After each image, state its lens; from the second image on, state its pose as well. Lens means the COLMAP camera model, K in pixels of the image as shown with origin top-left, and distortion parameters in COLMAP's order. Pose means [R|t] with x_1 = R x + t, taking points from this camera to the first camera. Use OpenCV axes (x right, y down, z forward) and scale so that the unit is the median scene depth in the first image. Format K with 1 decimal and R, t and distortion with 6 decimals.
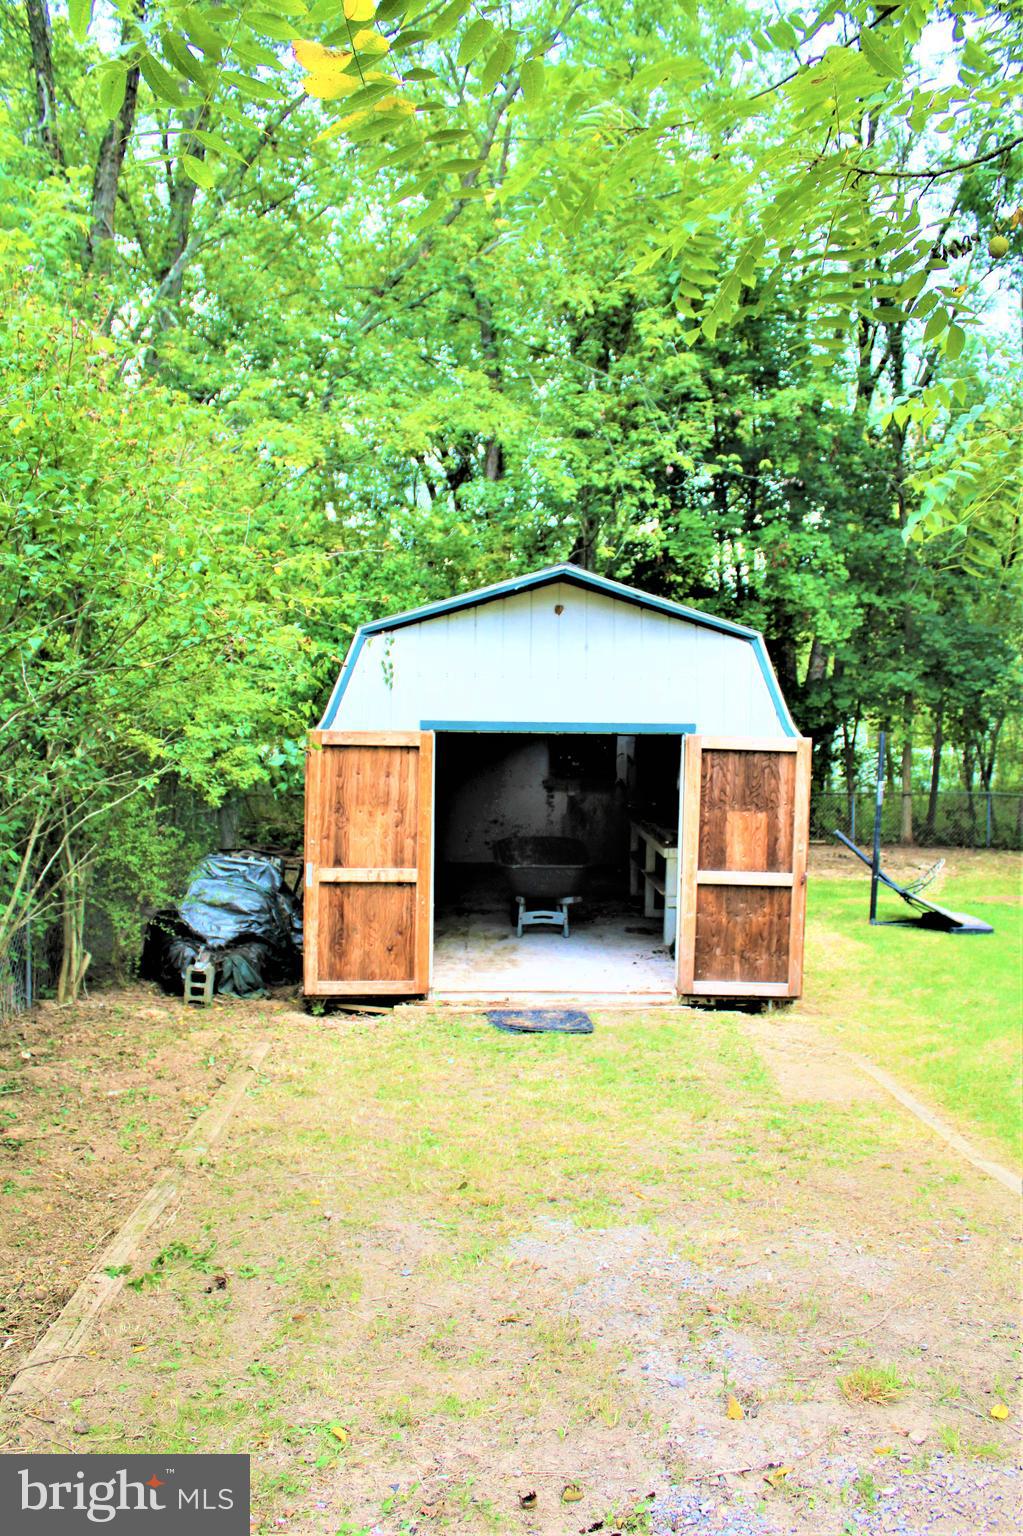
lens RADIAL K [[1291.1, 0, 511.5], [0, 1291.1, 768.0], [0, 0, 1]] dist [-0.156932, 0.191253]
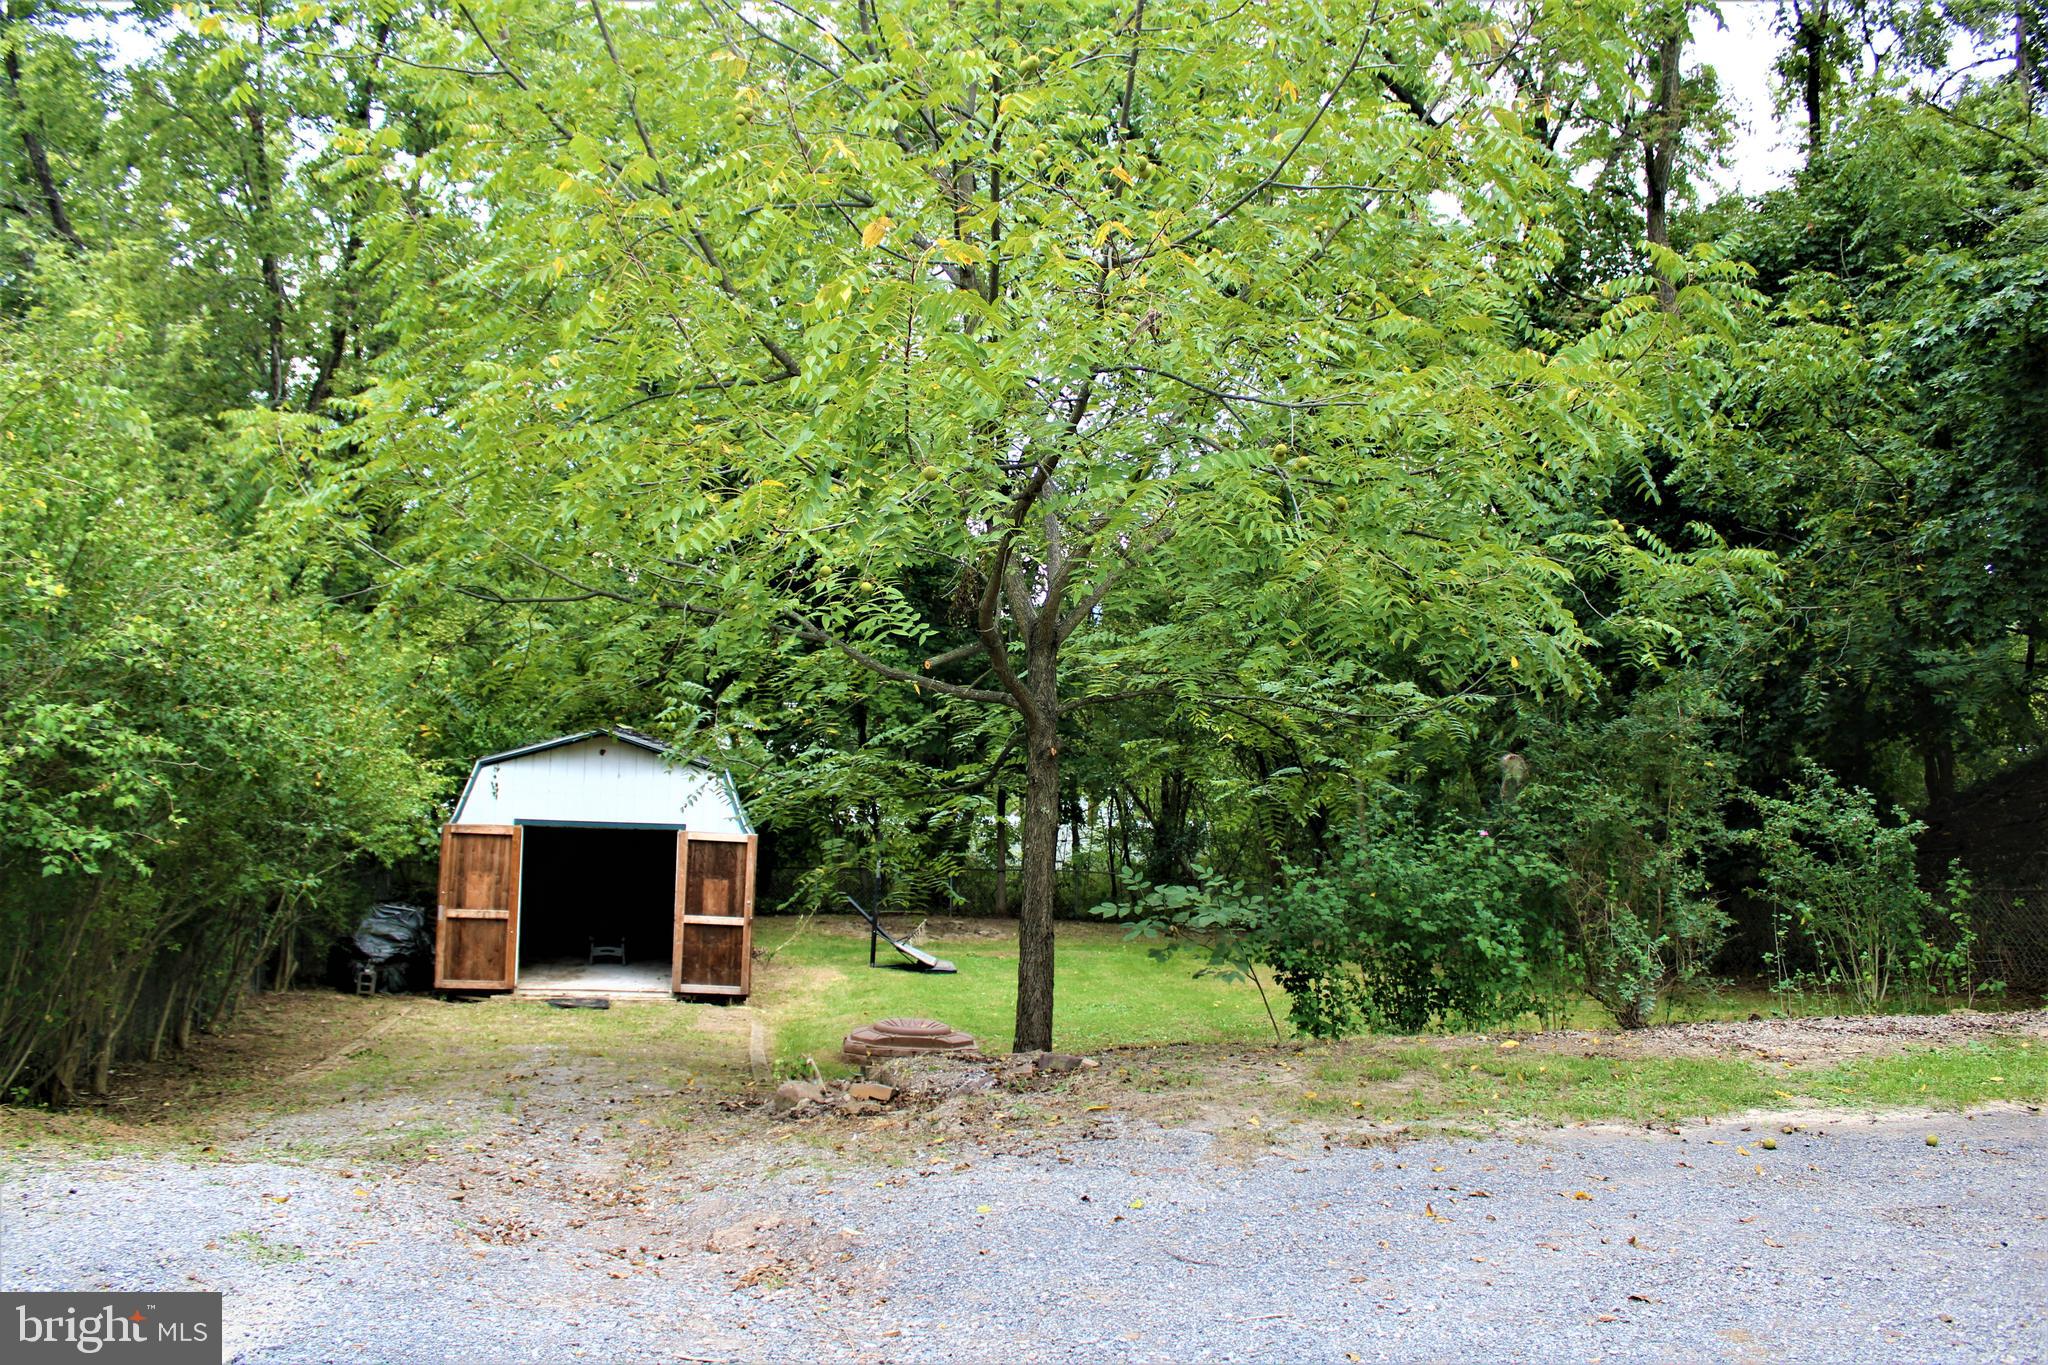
lens RADIAL K [[1721.4, 0, 1024.0], [0, 1721.4, 682.5], [0, 0, 1]] dist [-0.156932, 0.191253]
pose [[0.988590, 0.026326, 0.148310, 0.240552], [-0.013034, 0.995866, -0.089890, -0.024005], [-0.150064, 0.086931, 0.984847, -1.206616]]
